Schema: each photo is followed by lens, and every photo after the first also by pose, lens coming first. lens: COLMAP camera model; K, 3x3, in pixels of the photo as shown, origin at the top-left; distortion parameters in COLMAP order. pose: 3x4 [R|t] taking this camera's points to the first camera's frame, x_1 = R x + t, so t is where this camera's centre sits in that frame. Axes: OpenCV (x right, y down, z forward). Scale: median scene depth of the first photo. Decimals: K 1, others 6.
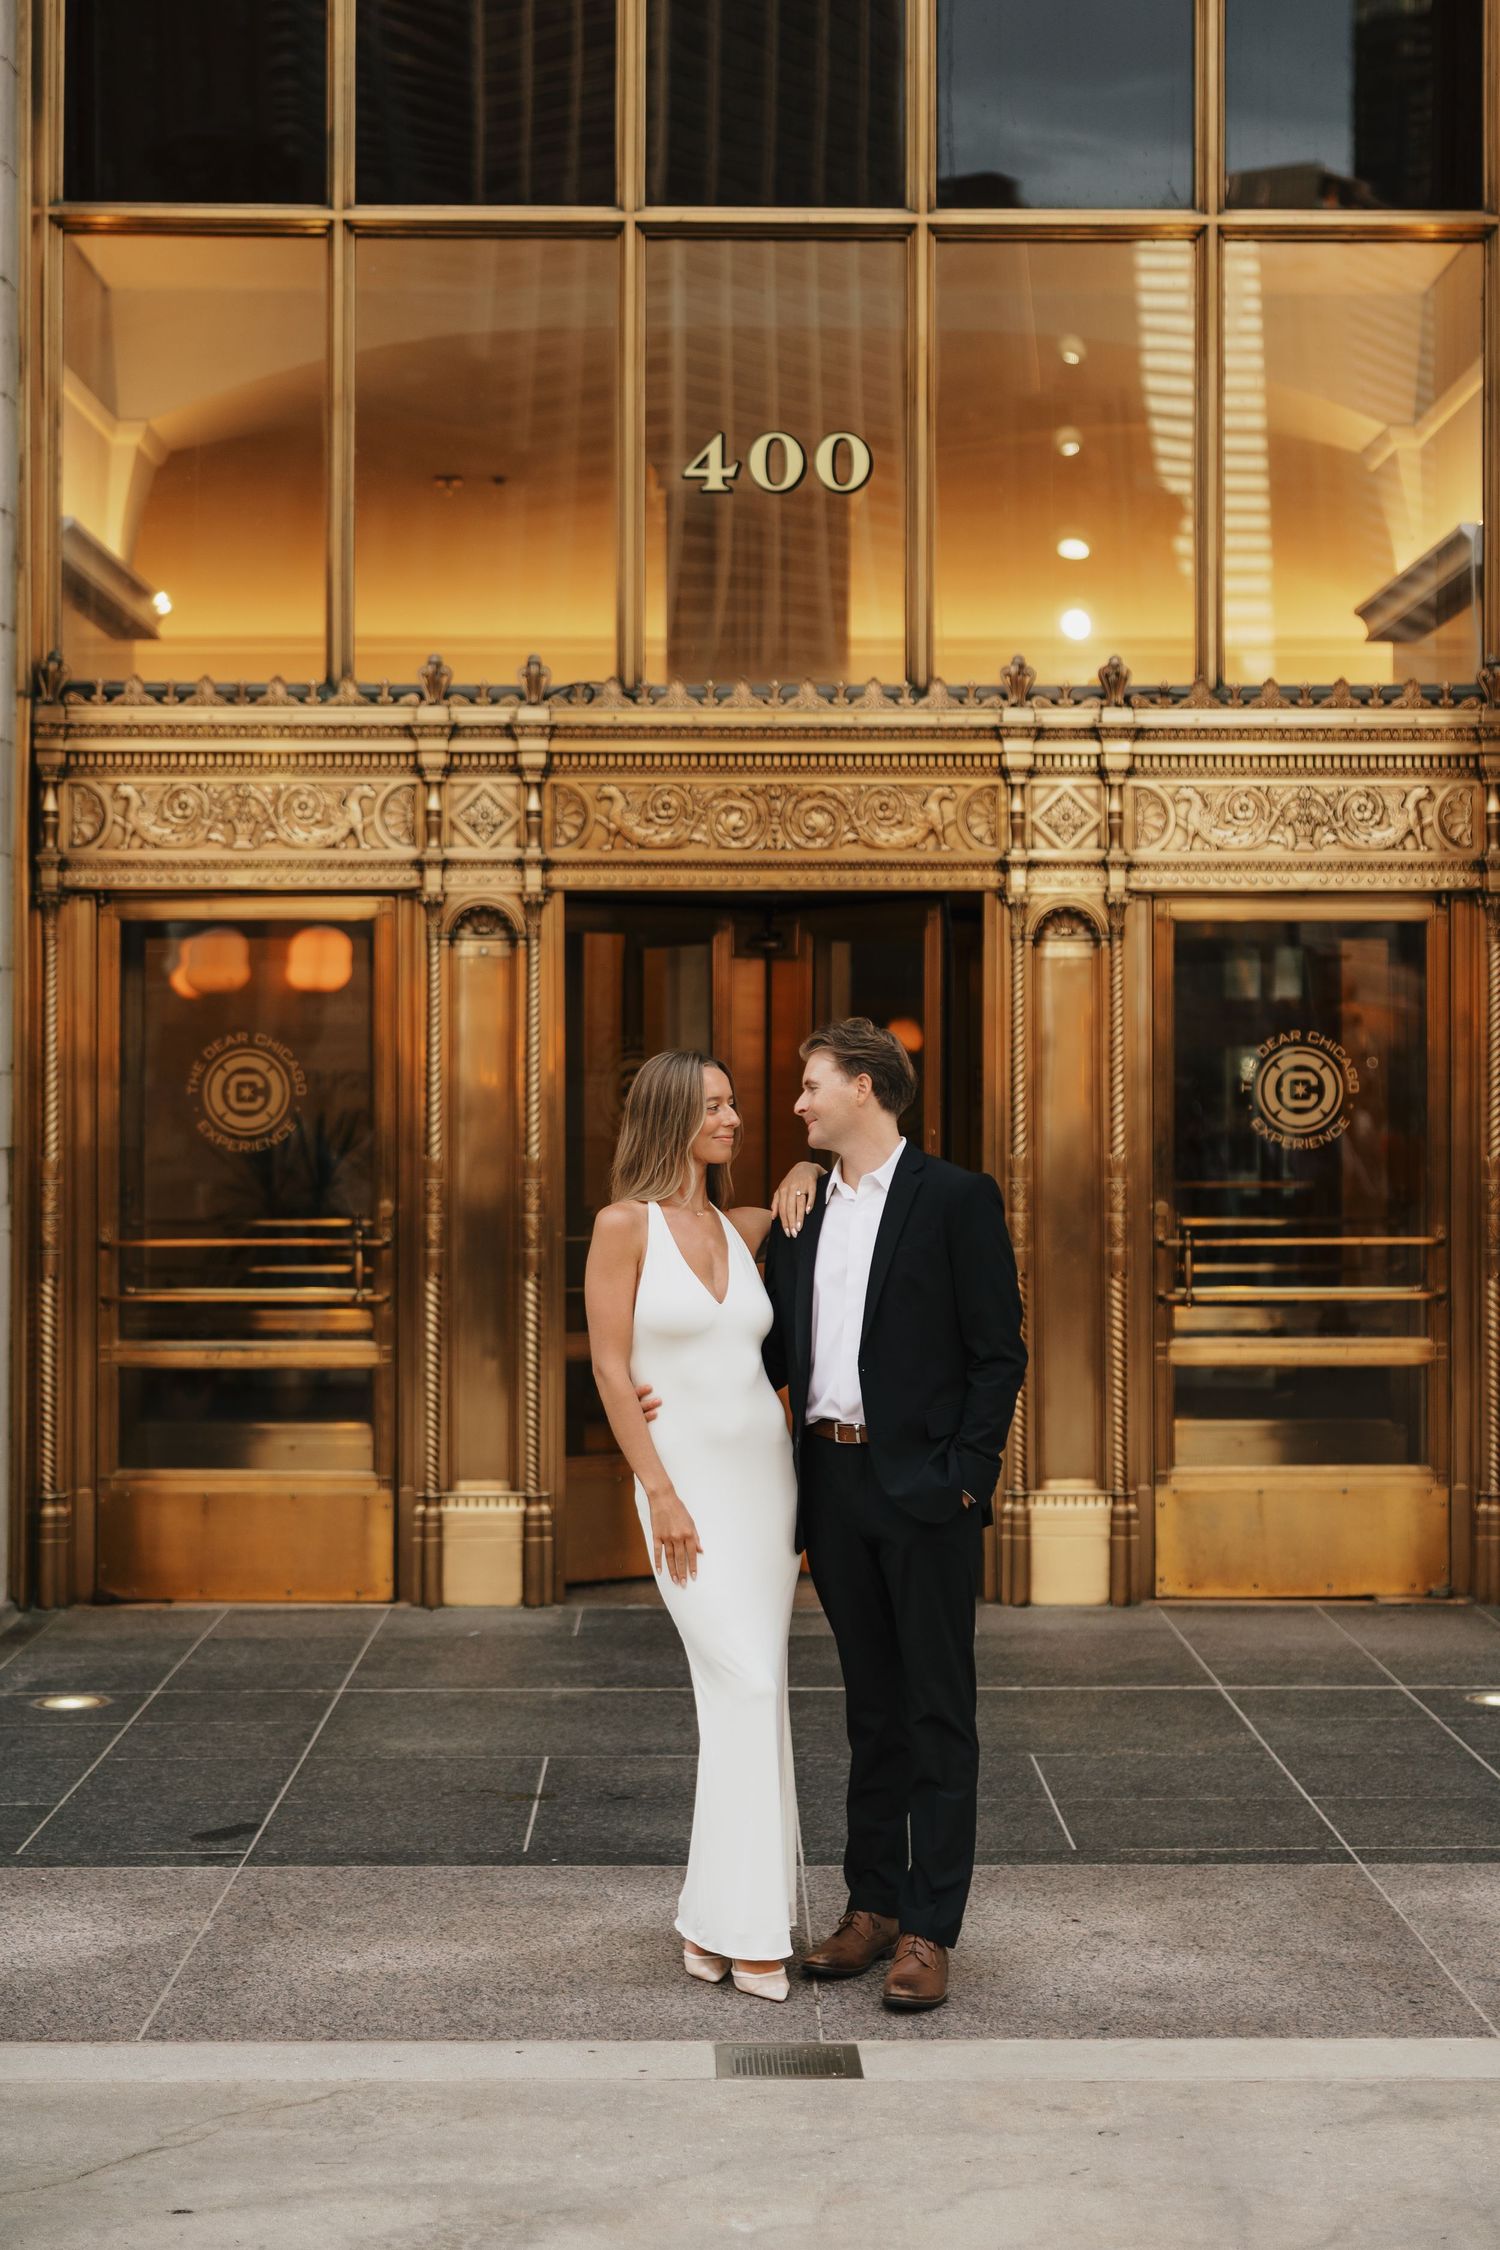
lens RADIAL K [[3741.8, 0, 748.4], [0, 3741.8, 1116.7], [0, 0, 1]] dist [-0.069956, 0.000000]
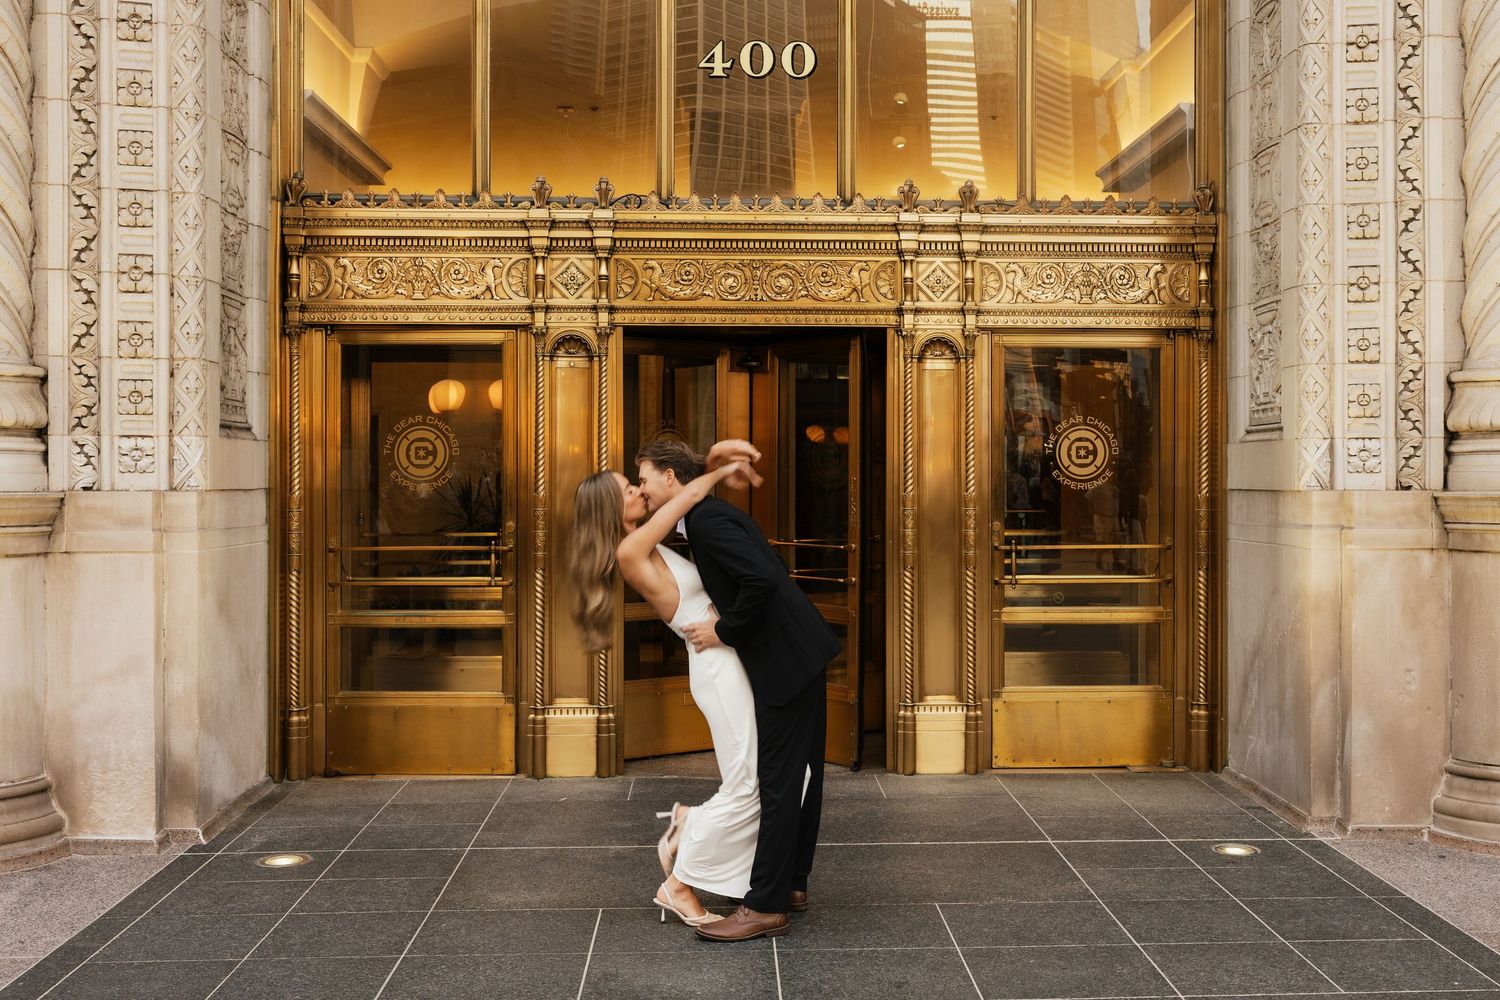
lens RADIAL K [[1593.3, 0, 822.8], [0, 1593.3, 490.7], [0, 0, 1]] dist [0.015481, 0.000000]
pose [[0.998391, 0.000462, 0.056705, -0.003018], [-0.000789, 0.999983, 0.005742, 0.005392], [-0.056701, -0.005777, 0.998374, 0.319367]]
